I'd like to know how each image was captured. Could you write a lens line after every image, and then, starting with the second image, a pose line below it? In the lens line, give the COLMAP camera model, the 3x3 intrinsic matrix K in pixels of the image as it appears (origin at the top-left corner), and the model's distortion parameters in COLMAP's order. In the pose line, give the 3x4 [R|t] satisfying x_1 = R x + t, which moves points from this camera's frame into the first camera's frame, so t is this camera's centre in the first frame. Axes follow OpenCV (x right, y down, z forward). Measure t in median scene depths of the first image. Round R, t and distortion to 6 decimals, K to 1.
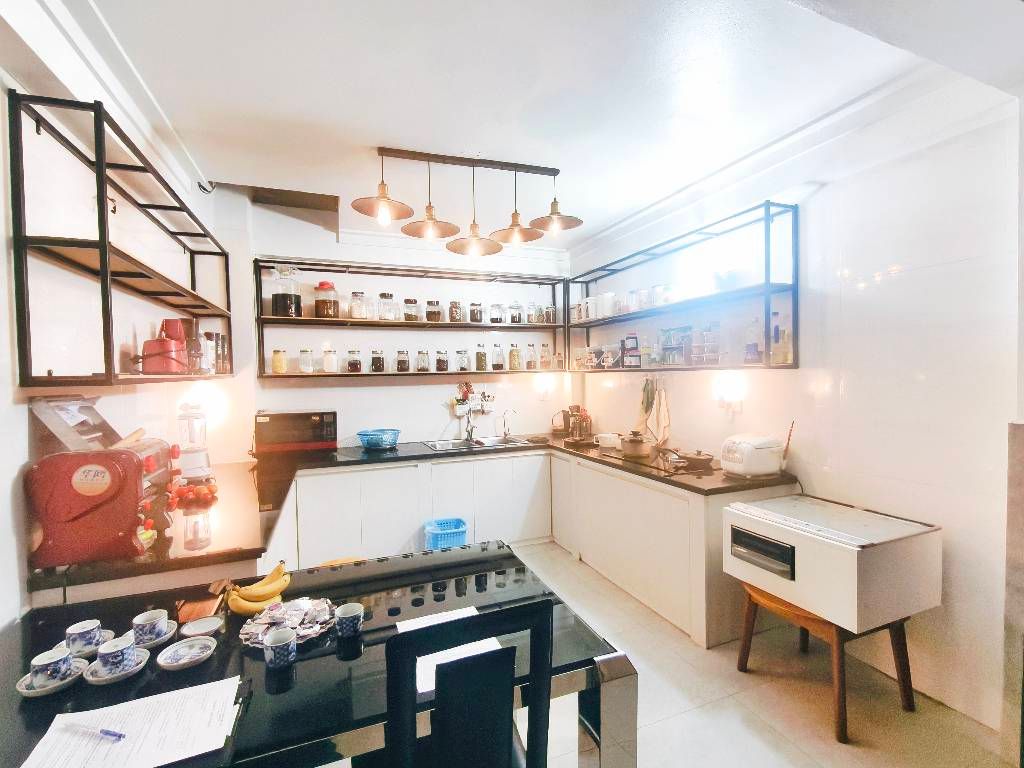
lens RADIAL K [[475.5, 0, 510.9], [0, 475.5, 388.1], [0, 0, 1]] dist [-0.002298, -0.000004]
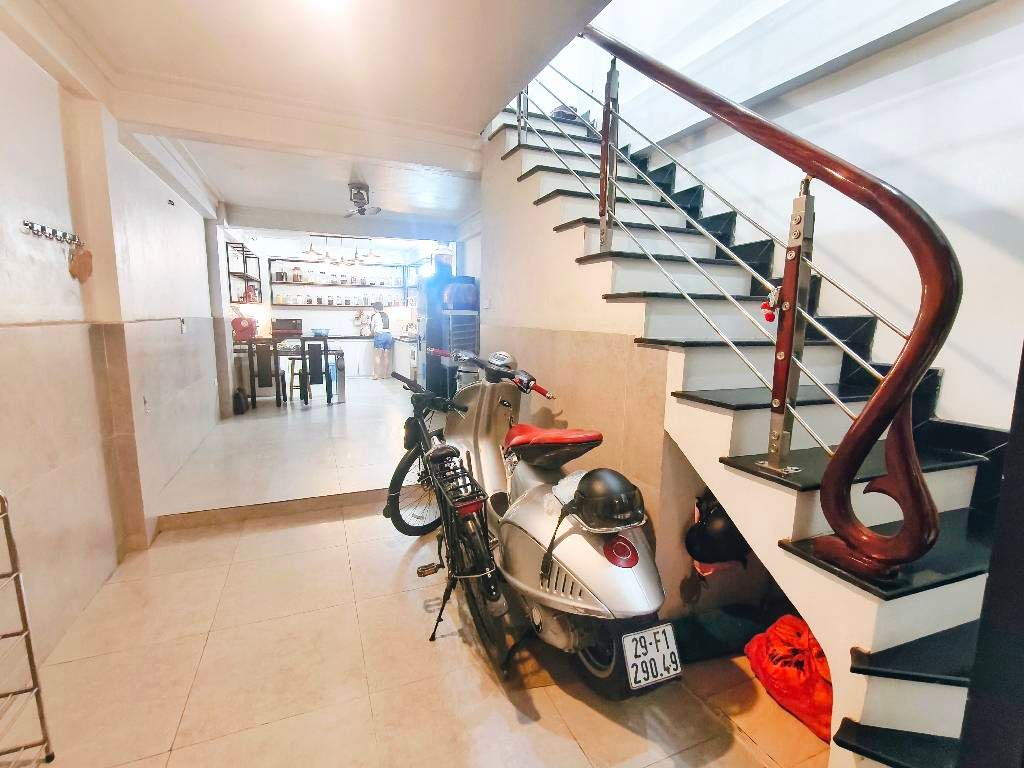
lens RADIAL K [[475.5, 0, 510.7], [0, 475.5, 380.8], [0, 0, 1]] dist [-0.002298, -0.000004]
pose [[0.999535, 0.023742, 0.019157, 0.697284], [-0.025634, 0.994096, 0.105436, 0.077703], [-0.016541, -0.105878, 0.994242, -1.560571]]
